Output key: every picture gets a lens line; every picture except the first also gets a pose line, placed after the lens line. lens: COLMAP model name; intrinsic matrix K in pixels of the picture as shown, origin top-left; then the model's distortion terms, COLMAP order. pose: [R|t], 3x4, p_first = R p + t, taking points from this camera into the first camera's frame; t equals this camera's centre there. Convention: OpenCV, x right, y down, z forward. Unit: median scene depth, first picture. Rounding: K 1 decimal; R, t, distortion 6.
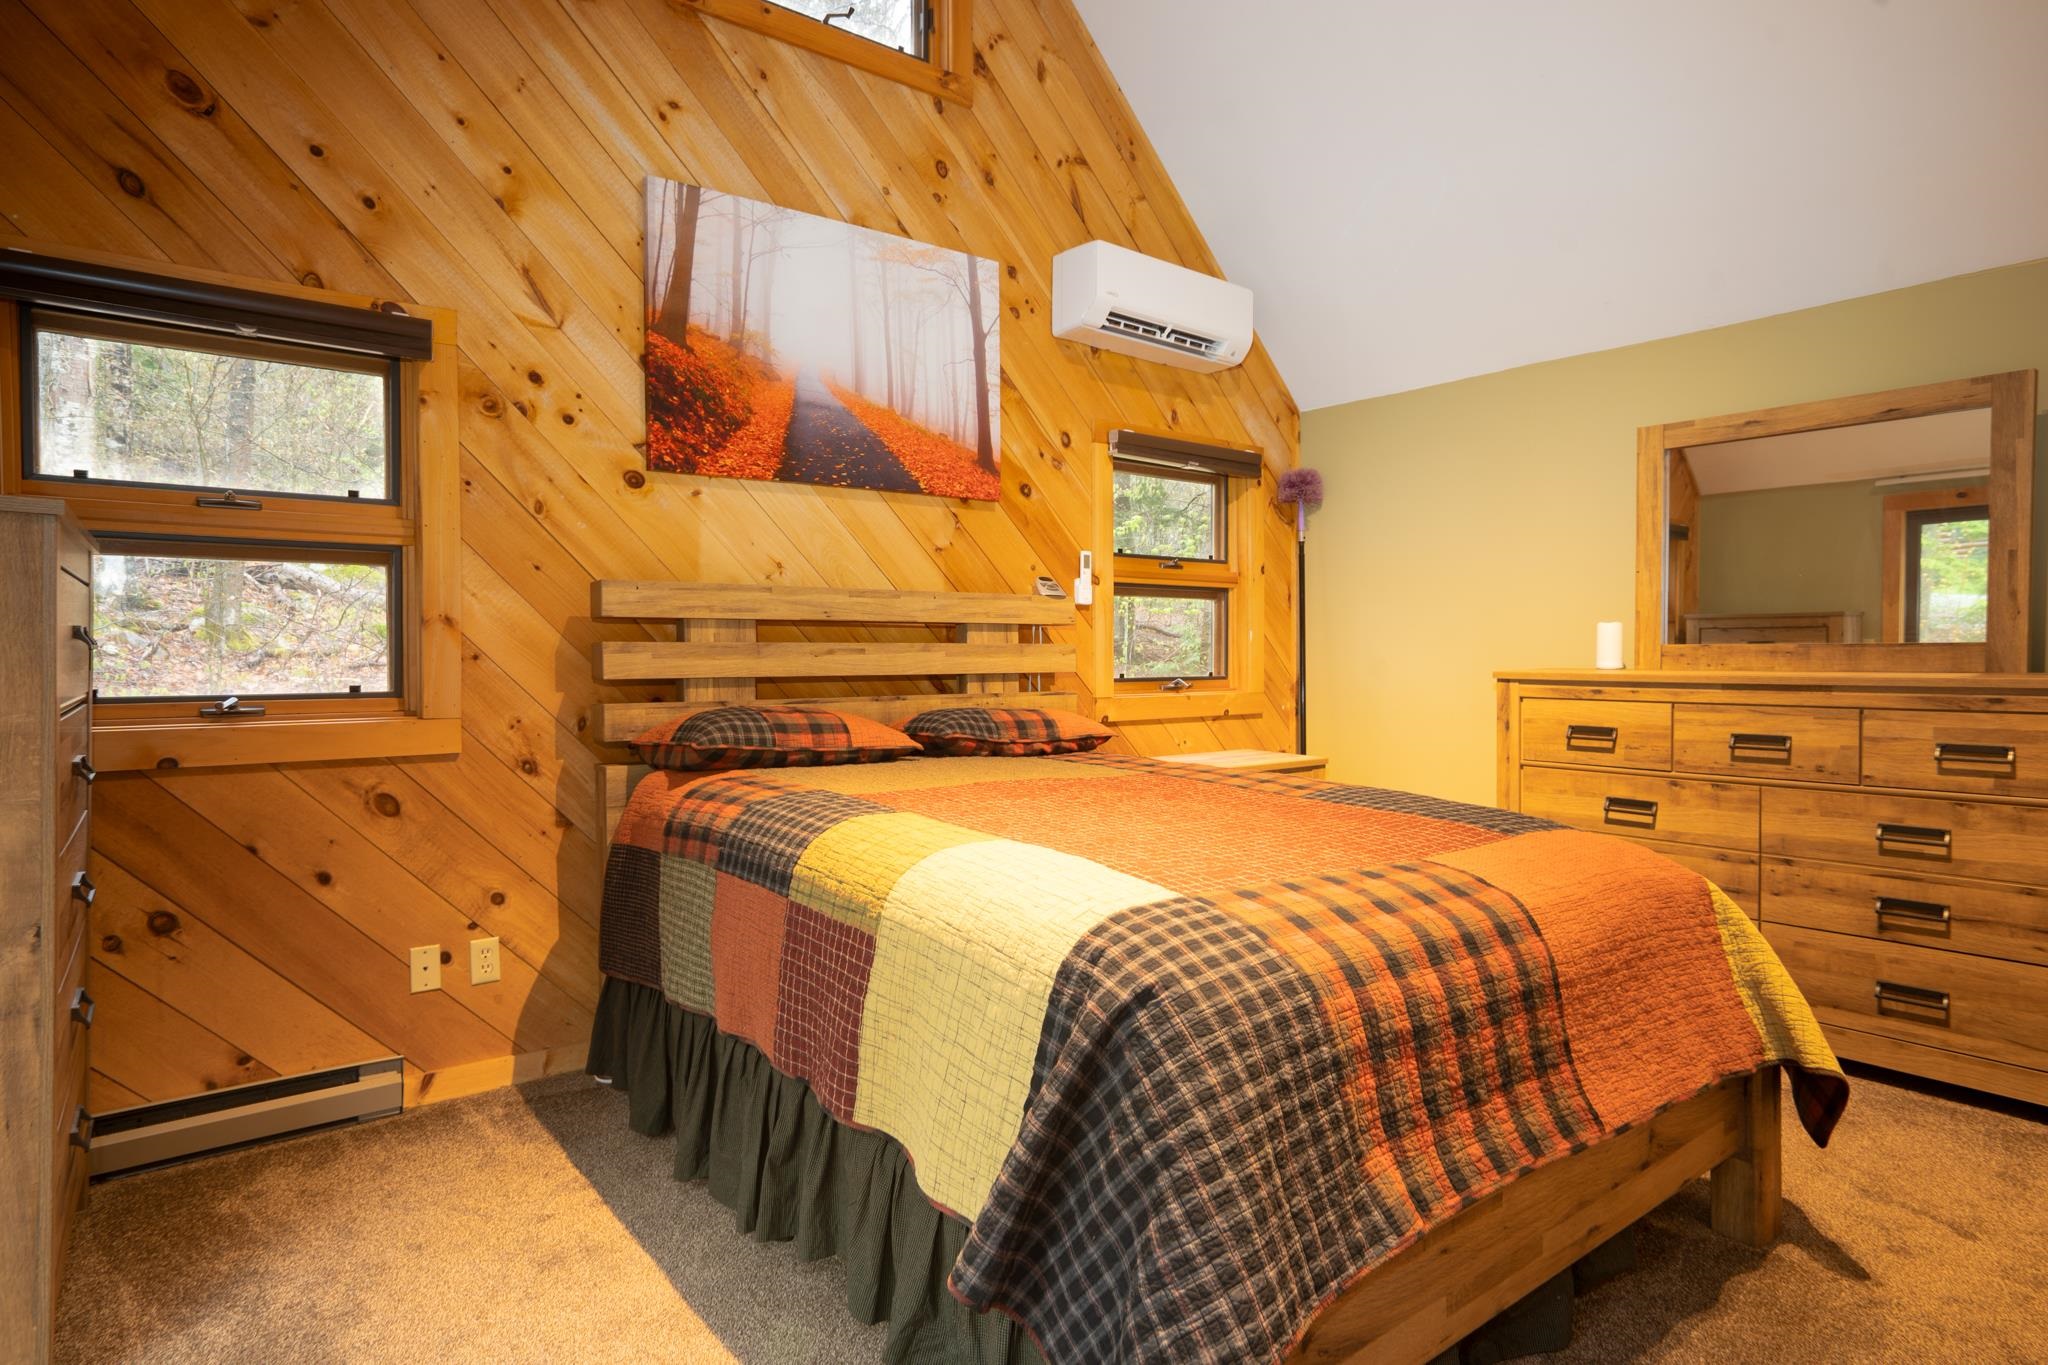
lens RADIAL K [[1152.2, 0, 1023.4], [0, 1152.2, 637.5], [0, 0, 1]] dist [-0.052825, 0.034620]
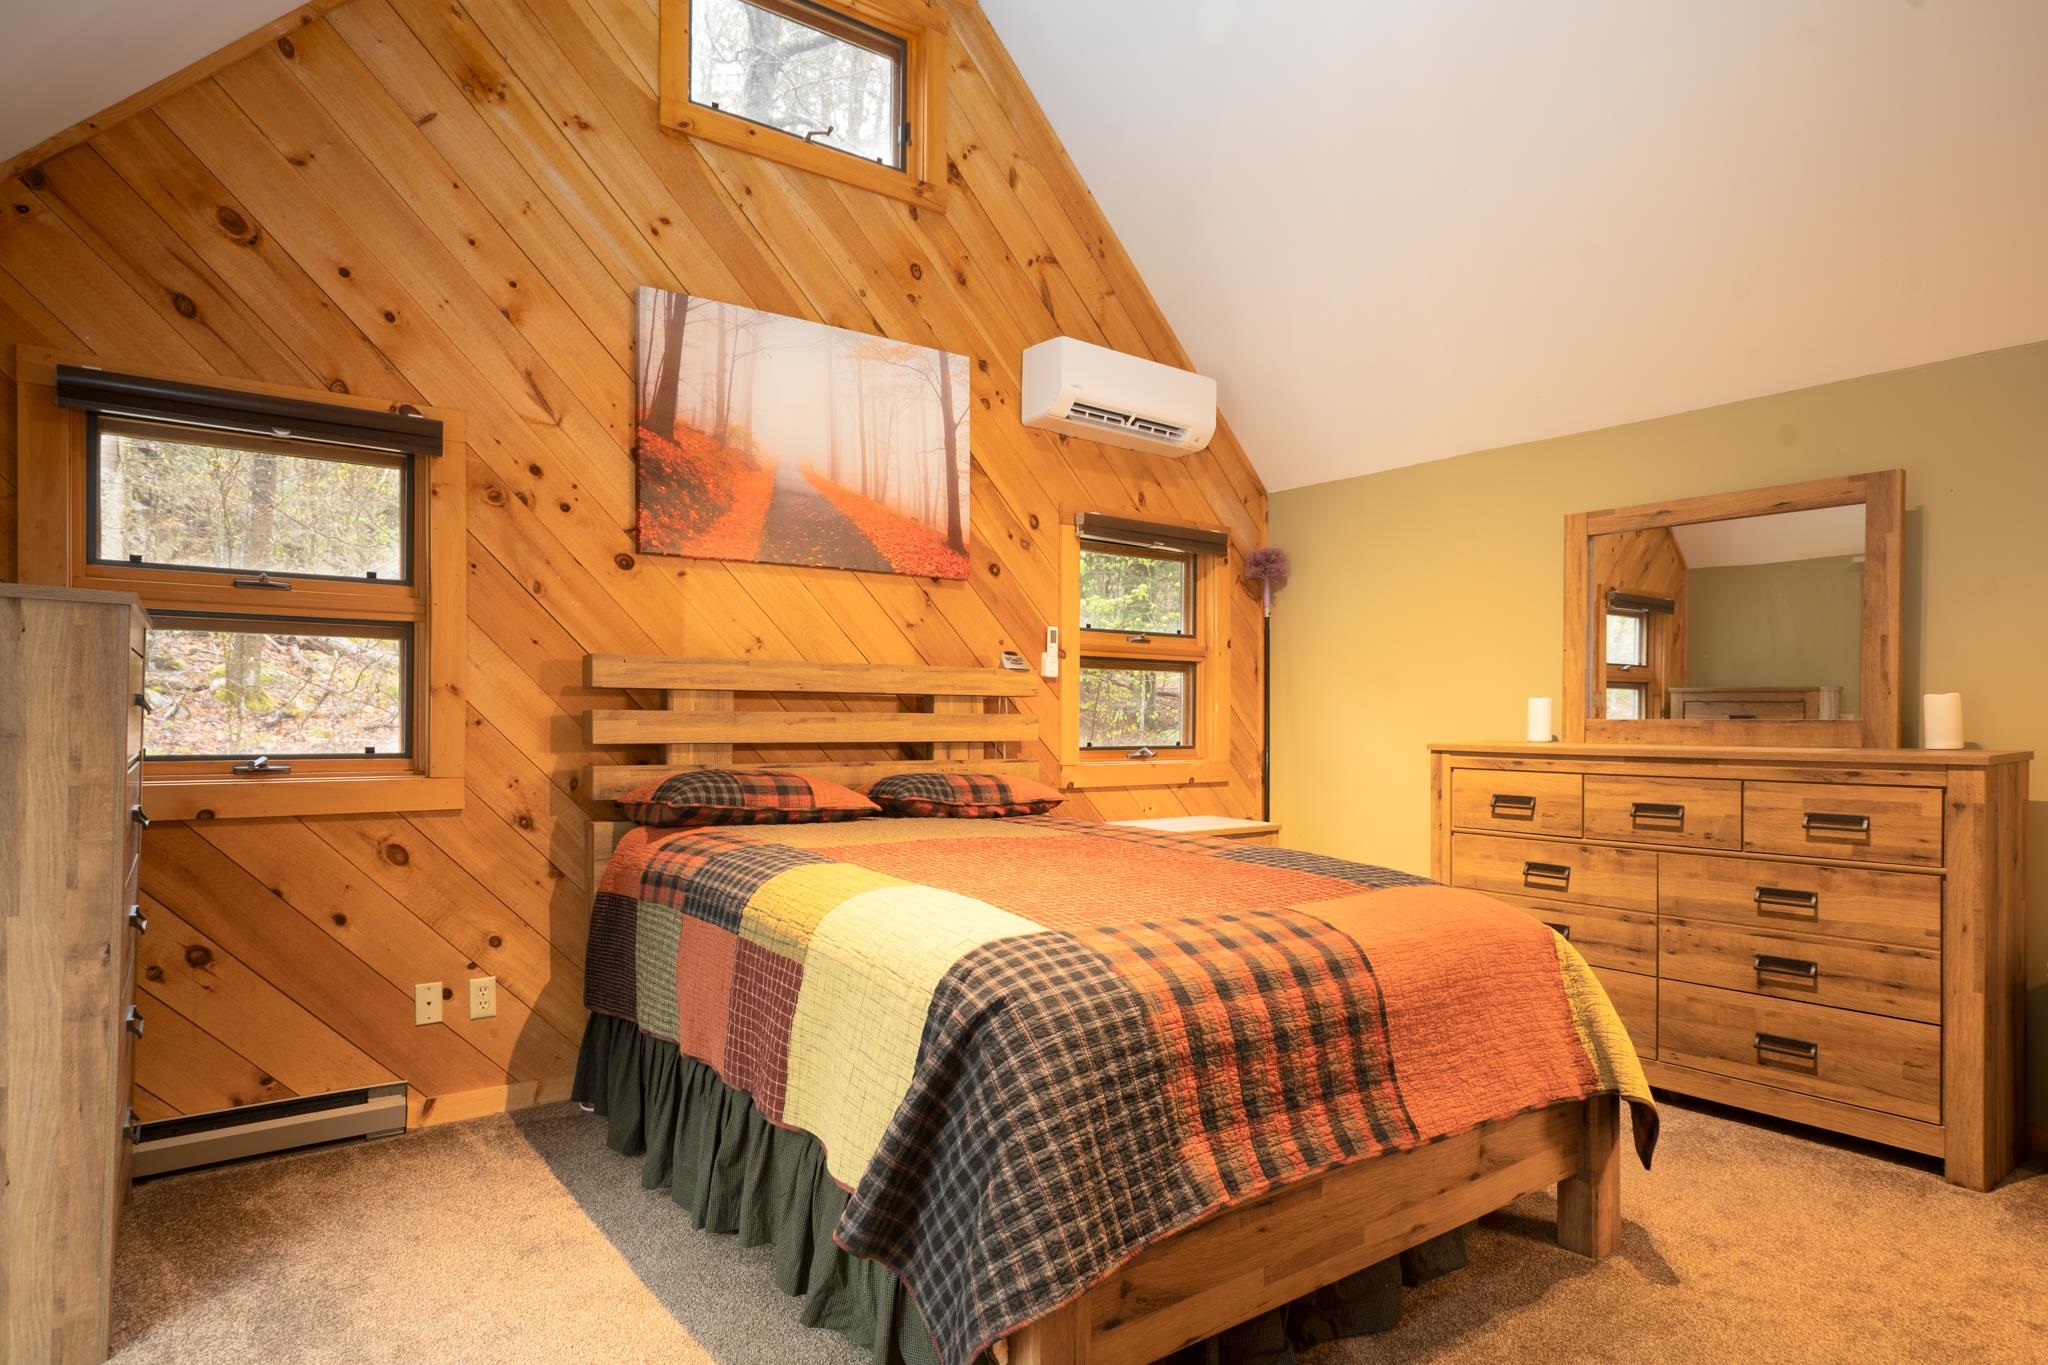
lens RADIAL K [[1182.4, 0, 1024.0], [0, 1182.4, 682.5], [0, 0, 1]] dist [-0.061977, 0.047589]
pose [[0.999753, 0.007440, -0.020953, 0.076468], [-0.007811, 0.999814, -0.017655, -0.005962], [0.020817, 0.017815, 0.999625, -0.130735]]
